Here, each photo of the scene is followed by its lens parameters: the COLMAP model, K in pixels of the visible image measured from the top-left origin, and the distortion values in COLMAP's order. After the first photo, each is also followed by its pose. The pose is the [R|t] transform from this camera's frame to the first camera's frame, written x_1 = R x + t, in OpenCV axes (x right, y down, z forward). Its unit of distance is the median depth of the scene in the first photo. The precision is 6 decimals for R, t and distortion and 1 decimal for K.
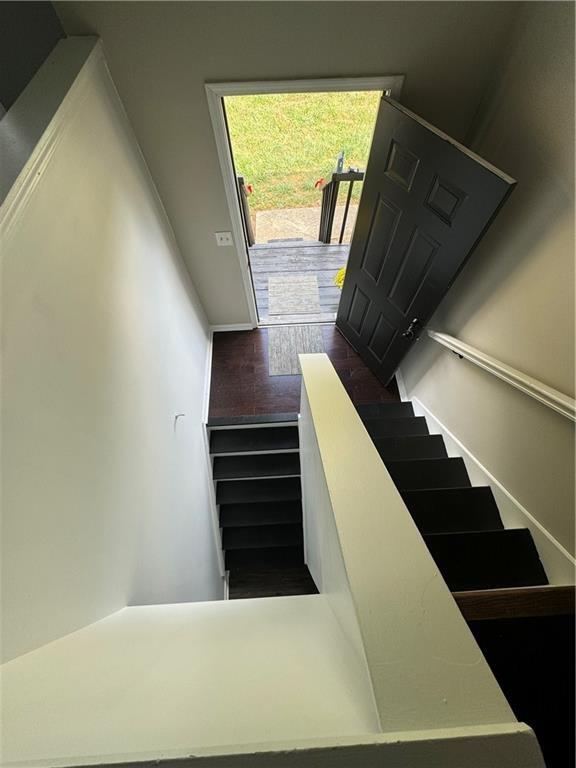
lens RADIAL K [[307.5, 0, 287.8], [0, 307.5, 383.0], [0, 0, 1]] dist [-0.003195, 0.000737]
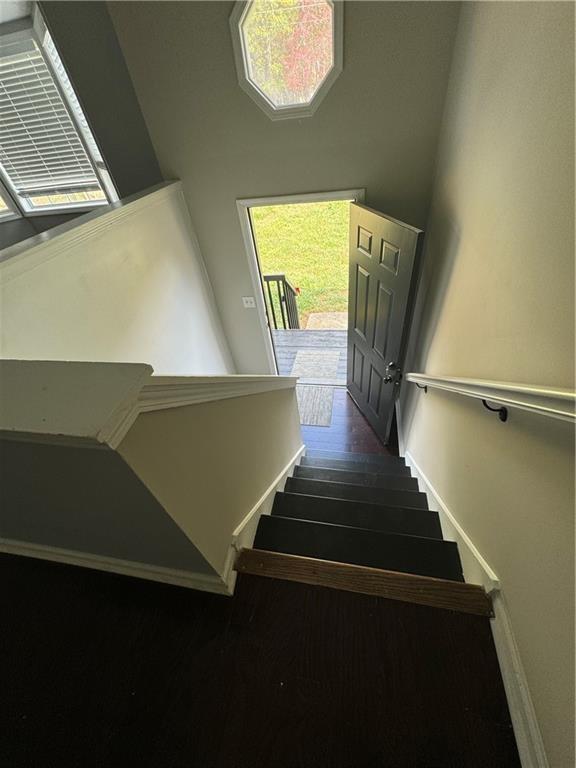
lens RADIAL K [[307.5, 0, 290.0], [0, 307.5, 381.5], [0, 0, 1]] dist [-0.003195, 0.000737]
pose [[0.968752, 0.086351, -0.232516, 0.204218], [-0.163276, 0.927694, -0.335744, 0.177165], [0.186712, 0.363217, 0.912804, -0.029500]]
